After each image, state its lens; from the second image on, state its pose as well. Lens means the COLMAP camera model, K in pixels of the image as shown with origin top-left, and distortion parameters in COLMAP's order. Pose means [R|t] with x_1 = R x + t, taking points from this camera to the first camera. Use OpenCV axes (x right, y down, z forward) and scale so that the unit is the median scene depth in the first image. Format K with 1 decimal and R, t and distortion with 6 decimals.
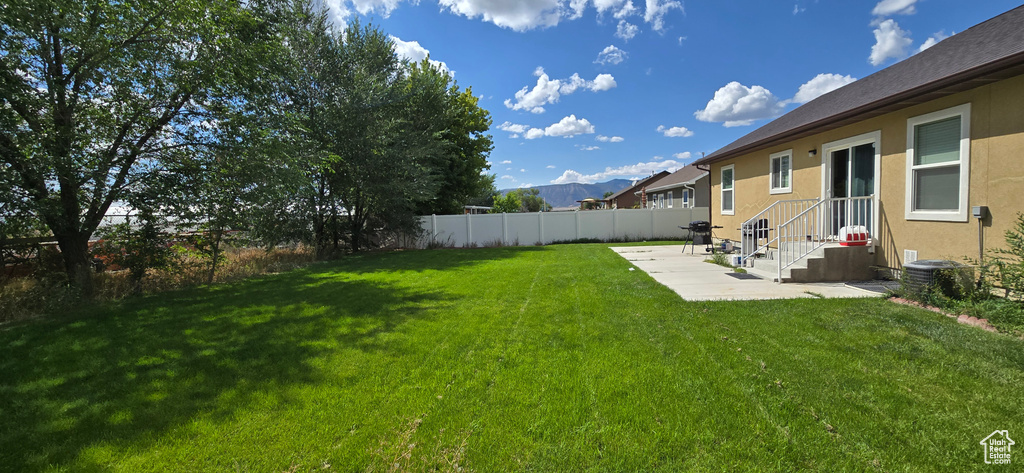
lens RADIAL K [[411.6, 0, 512.0], [0, 411.6, 236.5], [0, 0, 1]] dist [-0.022021, 0.000083]
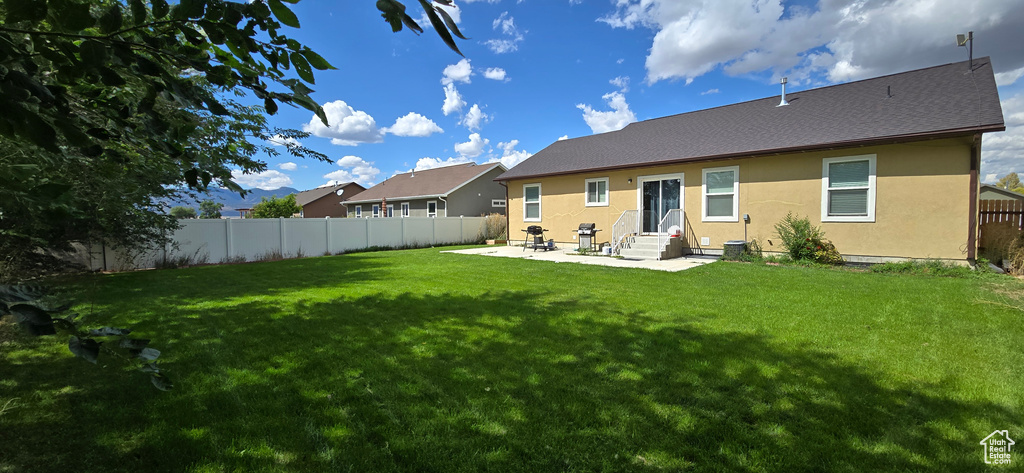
lens RADIAL K [[417.1, 0, 512.0], [0, 417.1, 236.5], [0, 0, 1]] dist [-0.002831, -0.000166]
pose [[0.629085, -0.007002, 0.777305, -0.729501], [0.035430, 0.999179, -0.019673, 0.023326], [-0.776529, 0.039916, 0.628816, 0.304806]]
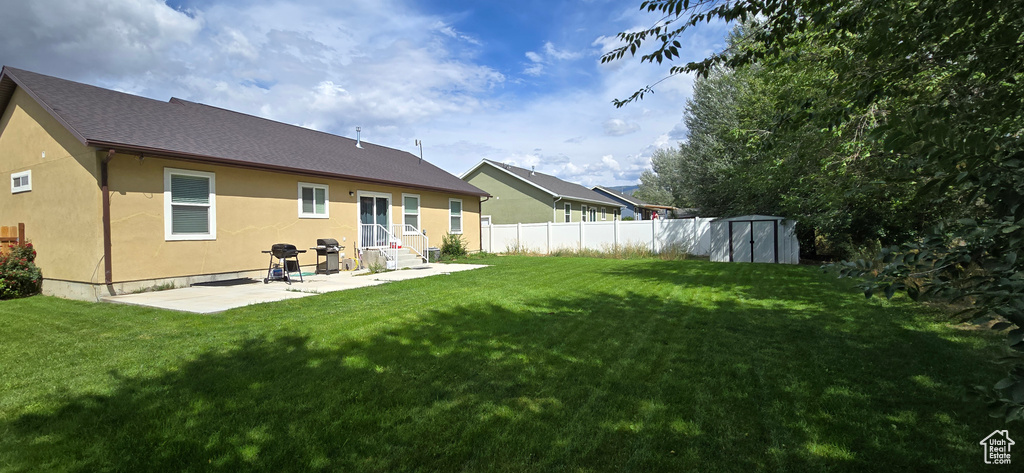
lens RADIAL K [[417.1, 0, 512.0], [0, 417.1, 236.5], [0, 0, 1]] dist [-0.002831, -0.000166]
pose [[-0.928561, 0.049966, 0.367801, -0.332233], [0.074879, 0.995742, 0.053768, -0.076964], [-0.363548, 0.077468, -0.928349, 1.989309]]
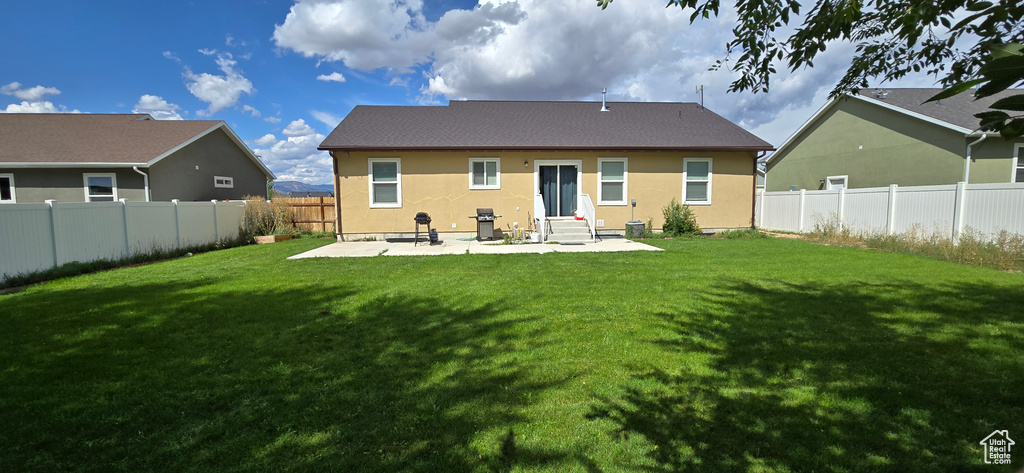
lens RADIAL K [[417.1, 0, 512.0], [0, 417.1, 236.5], [0, 0, 1]] dist [-0.002831, -0.000166]
pose [[-0.184717, -0.046297, 0.981701, -0.705923], [0.074504, 0.995356, 0.060960, -0.031159], [-0.979964, 0.084401, -0.180410, 1.209747]]
